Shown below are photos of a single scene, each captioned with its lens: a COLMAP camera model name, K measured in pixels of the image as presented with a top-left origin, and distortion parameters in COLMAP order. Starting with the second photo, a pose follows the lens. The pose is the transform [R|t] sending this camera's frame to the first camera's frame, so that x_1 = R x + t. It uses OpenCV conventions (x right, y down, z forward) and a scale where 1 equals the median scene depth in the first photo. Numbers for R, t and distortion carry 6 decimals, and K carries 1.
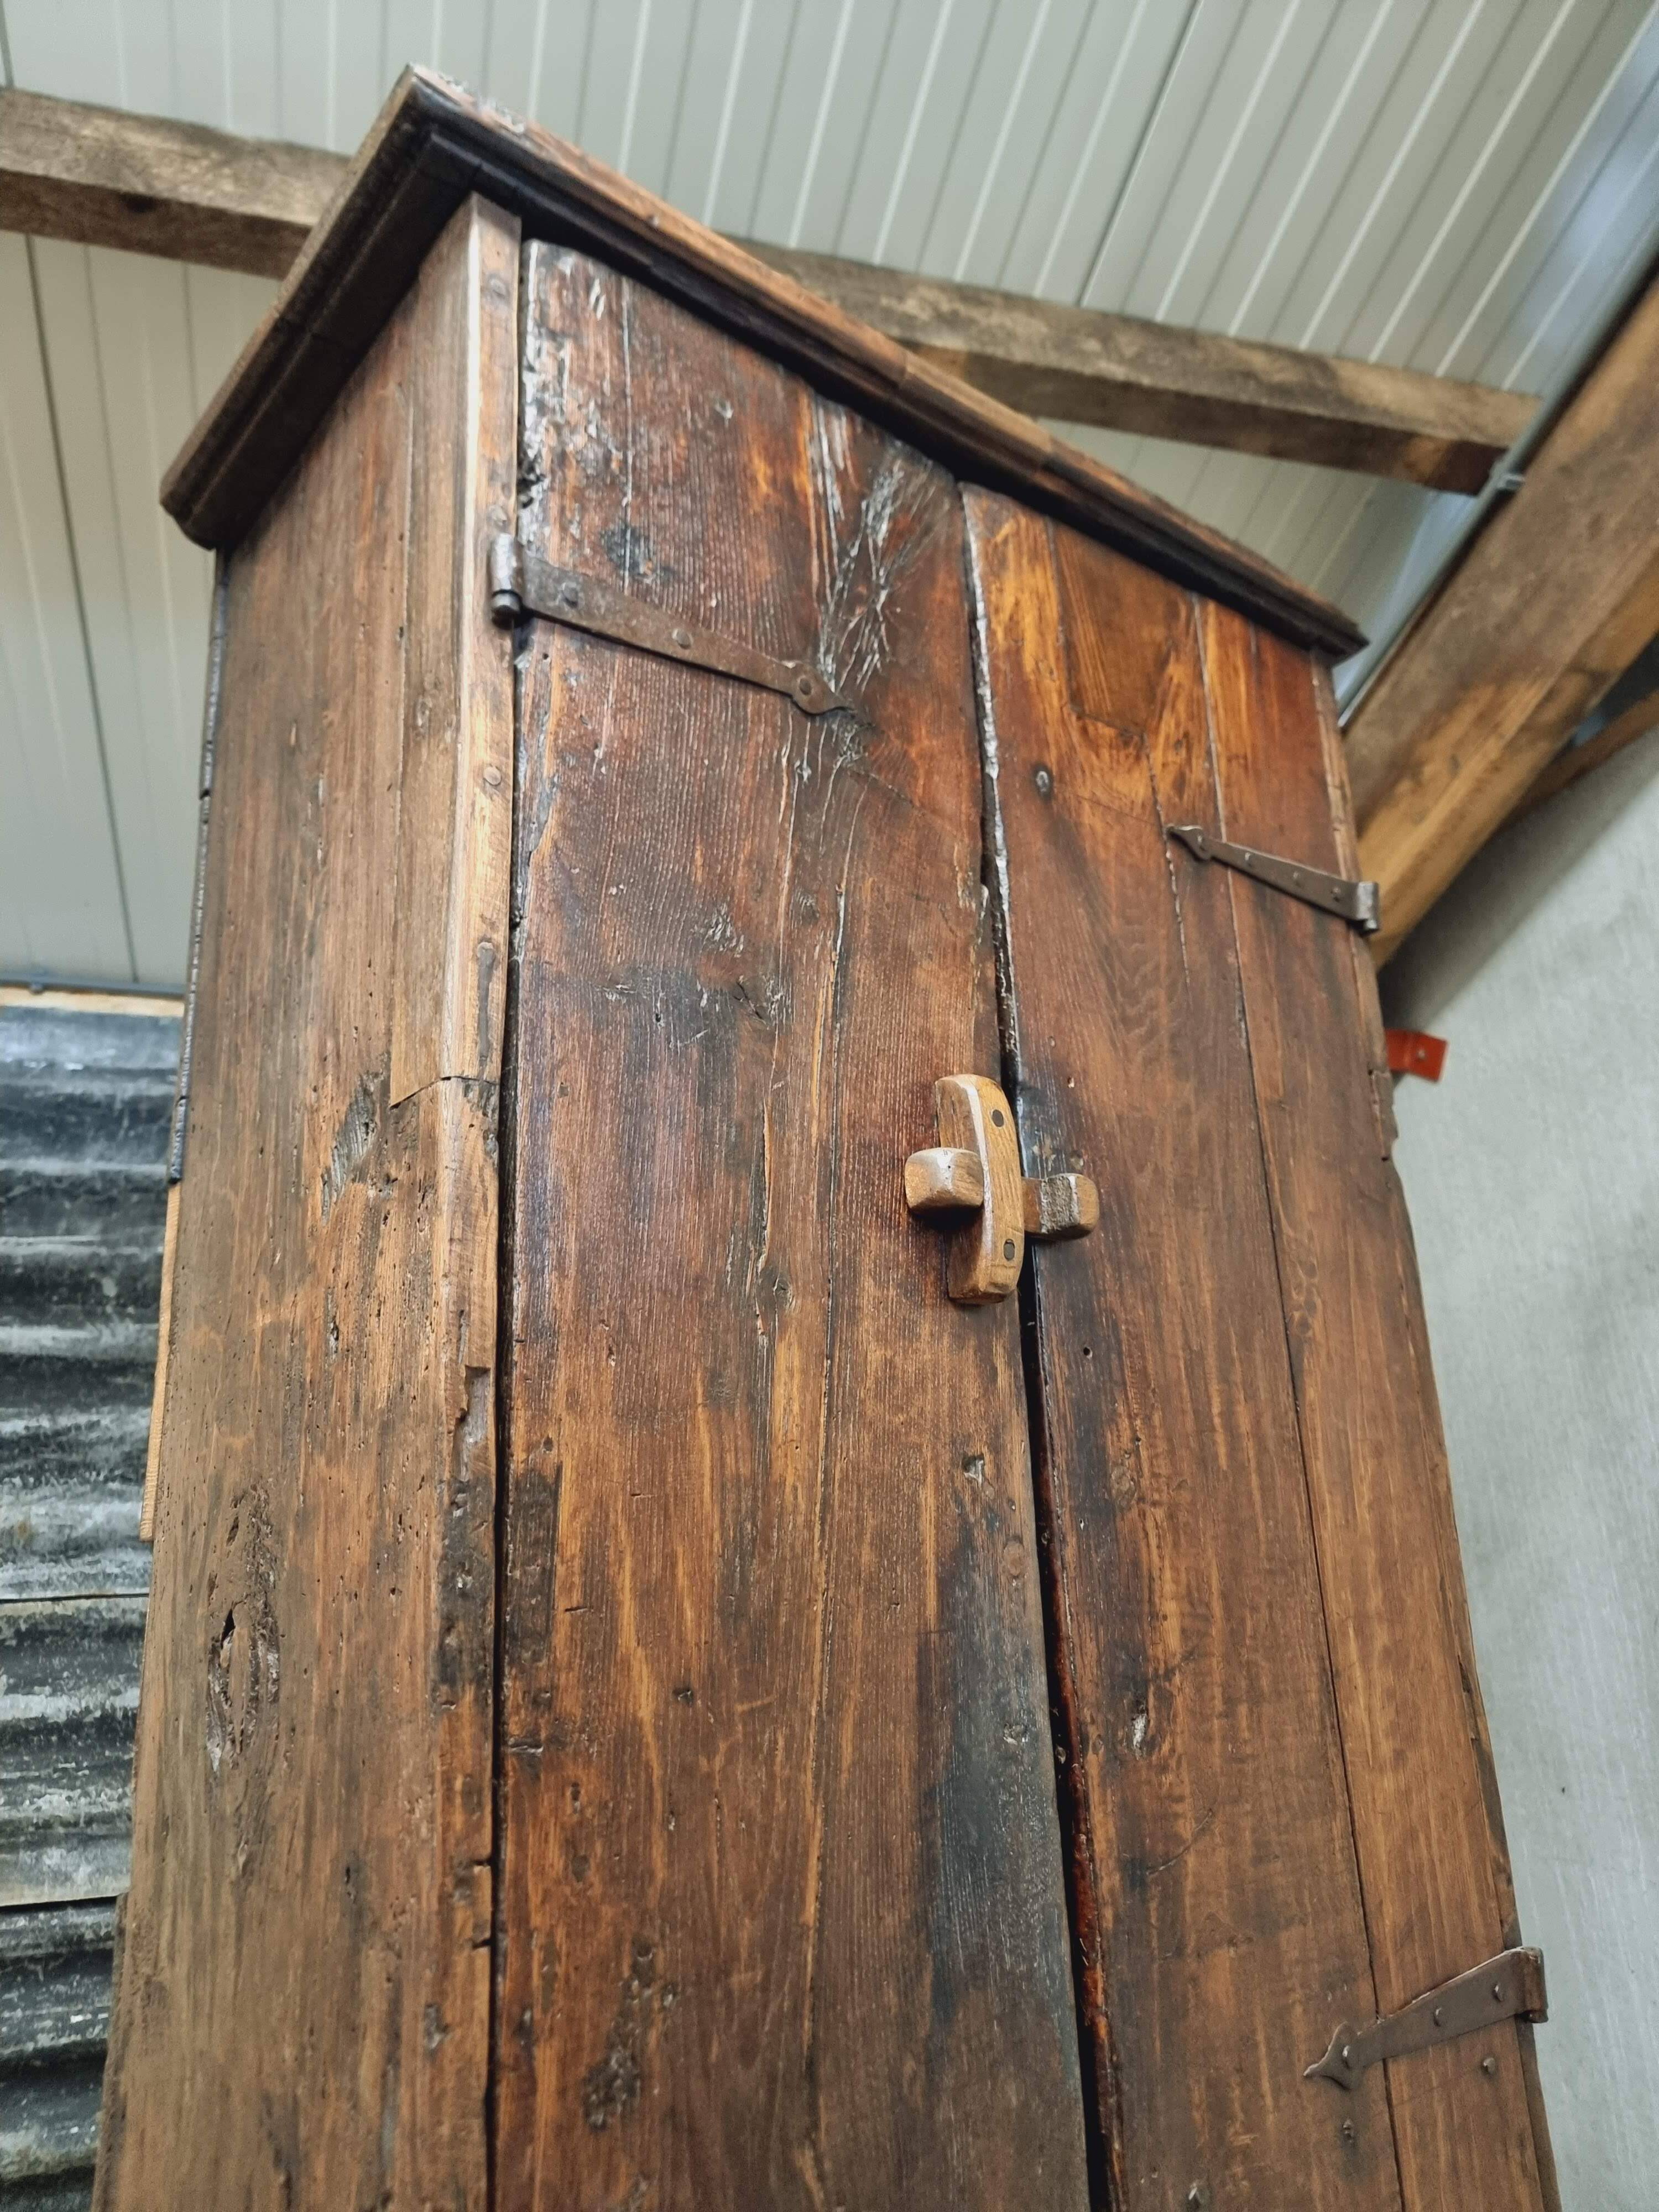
lens RADIAL K [[1521.9, 0, 803.2], [0, 1521.9, 1104.6], [0, 0, 1]] dist [0.057687, -0.053104]
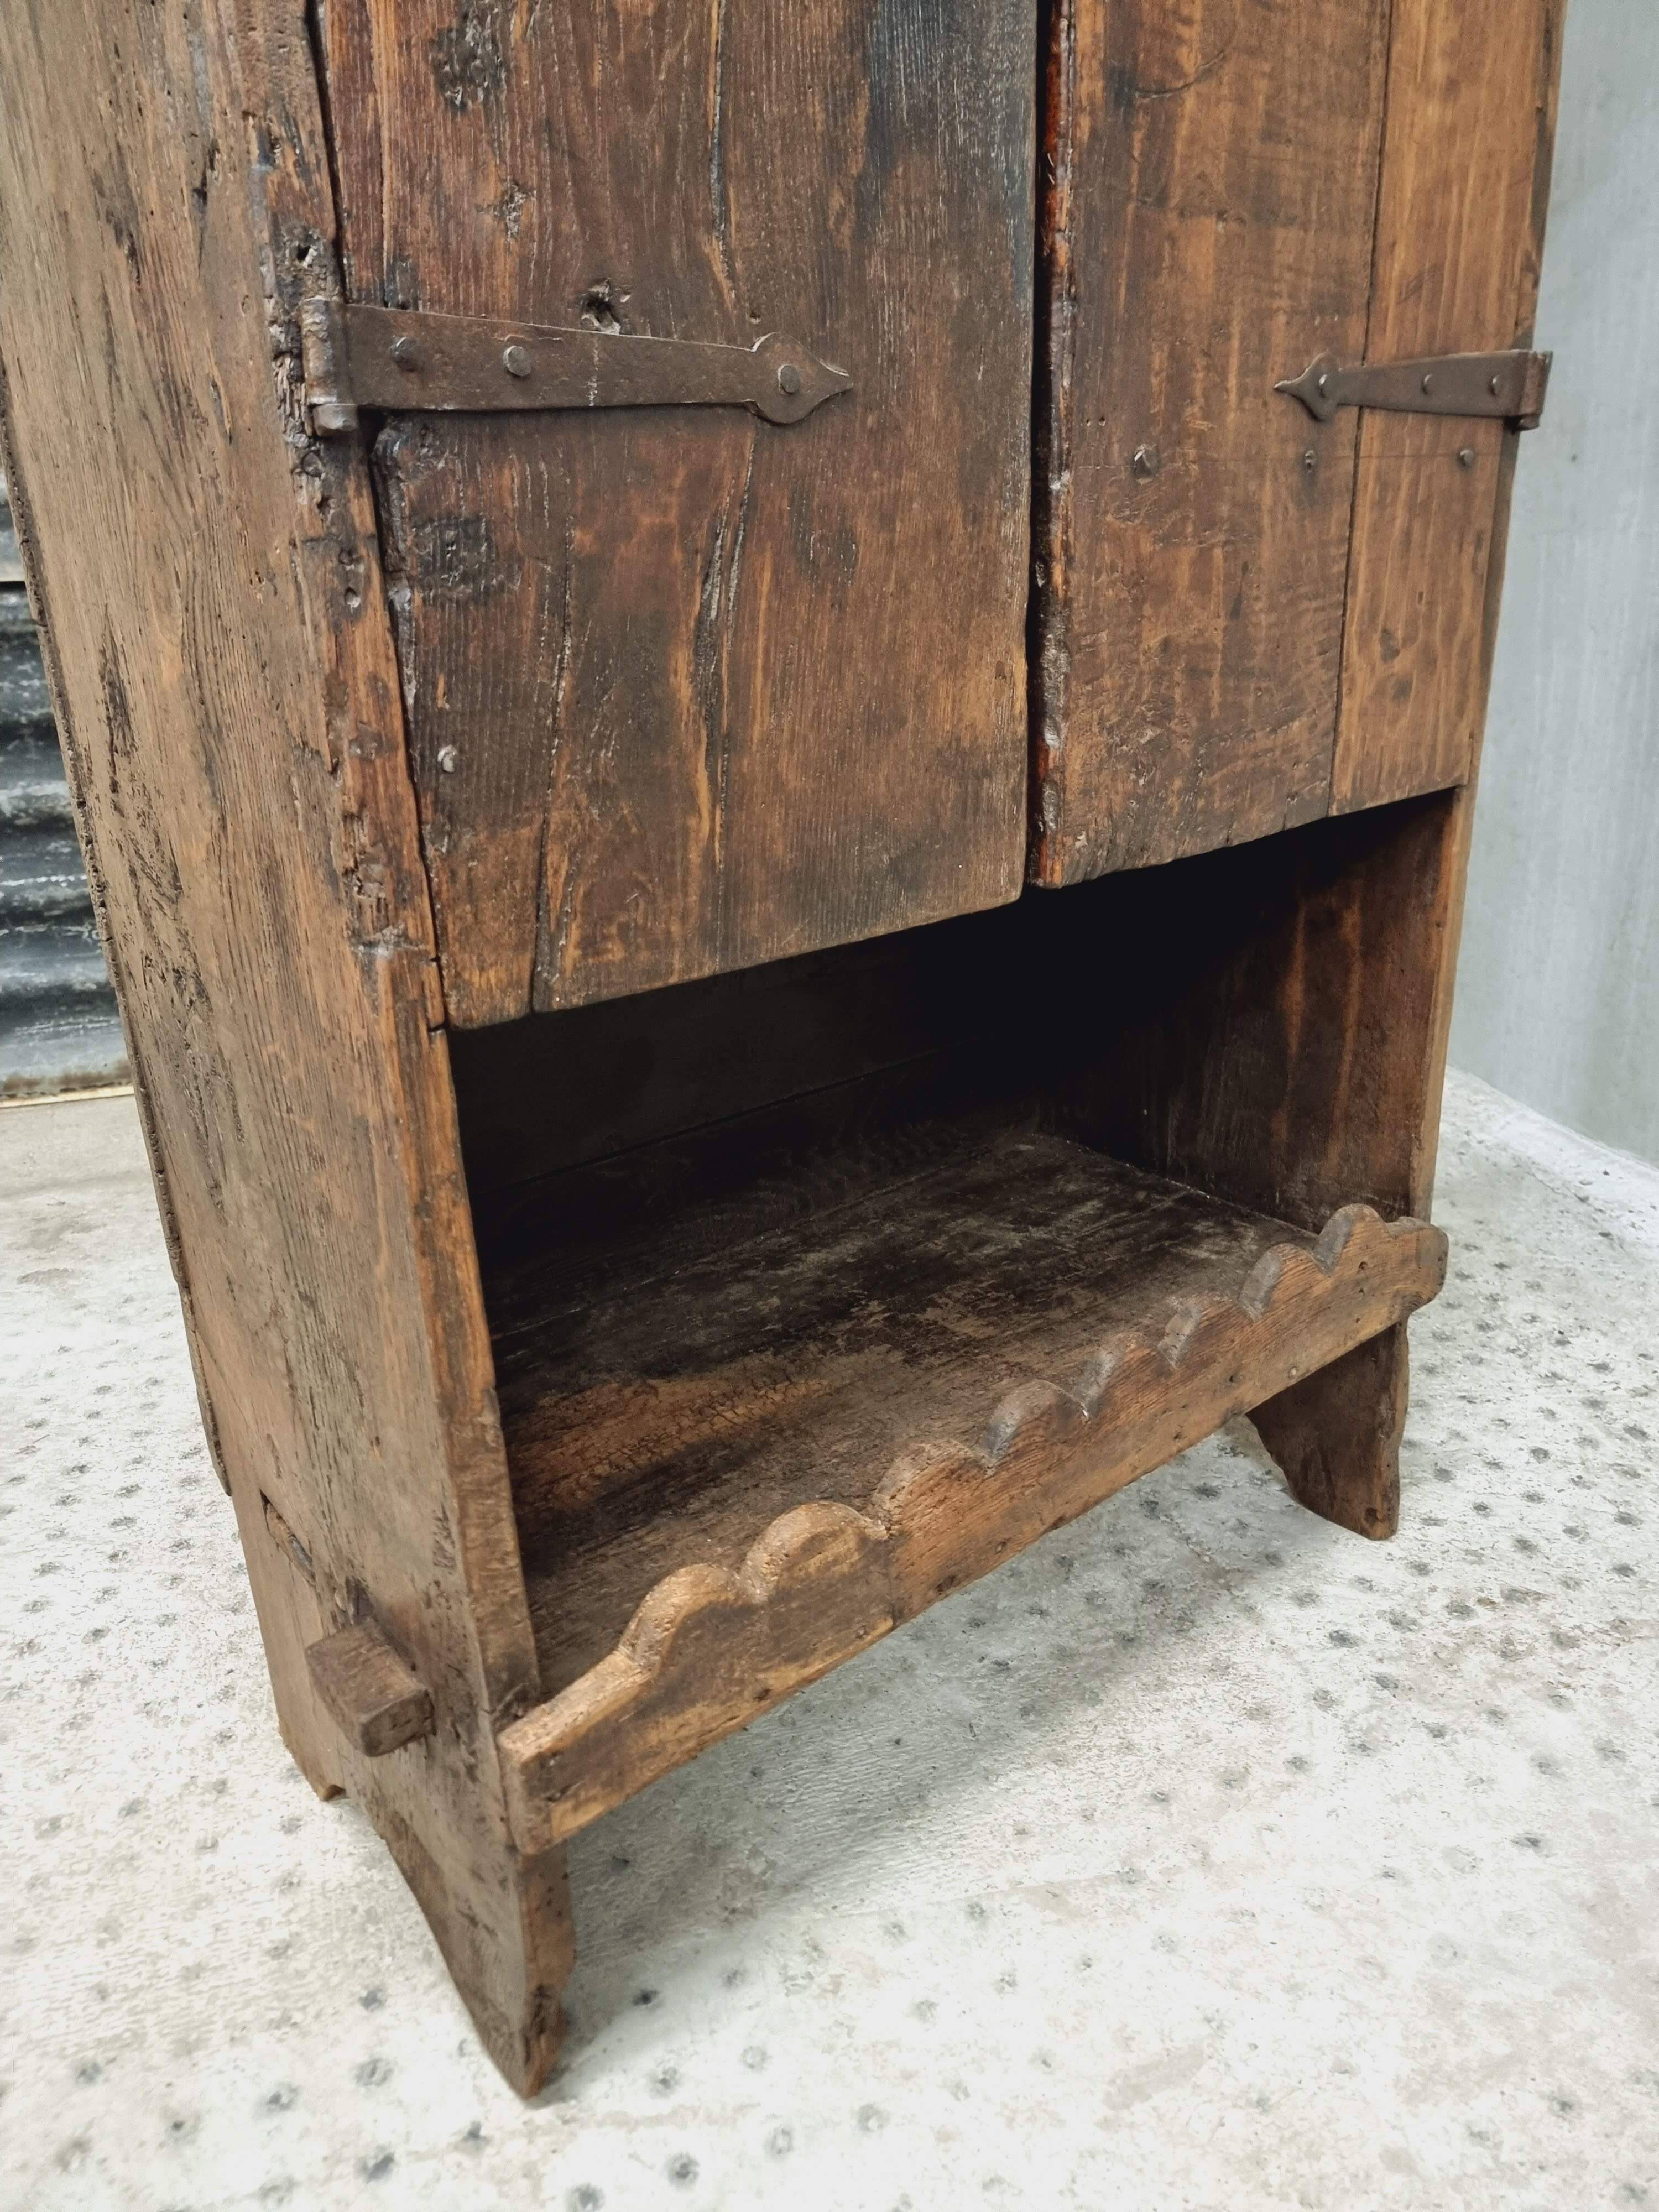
lens RADIAL K [[1521.9, 0, 782.1], [0, 1521.9, 1094.5], [0, 0, 1]] dist [0.057687, -0.053104]
pose [[0.999921, 0.003179, -0.012140, 0.042565], [0.004654, 0.804419, 0.594044, 0.435544], [0.011654, -0.594054, 0.804341, -0.000944]]
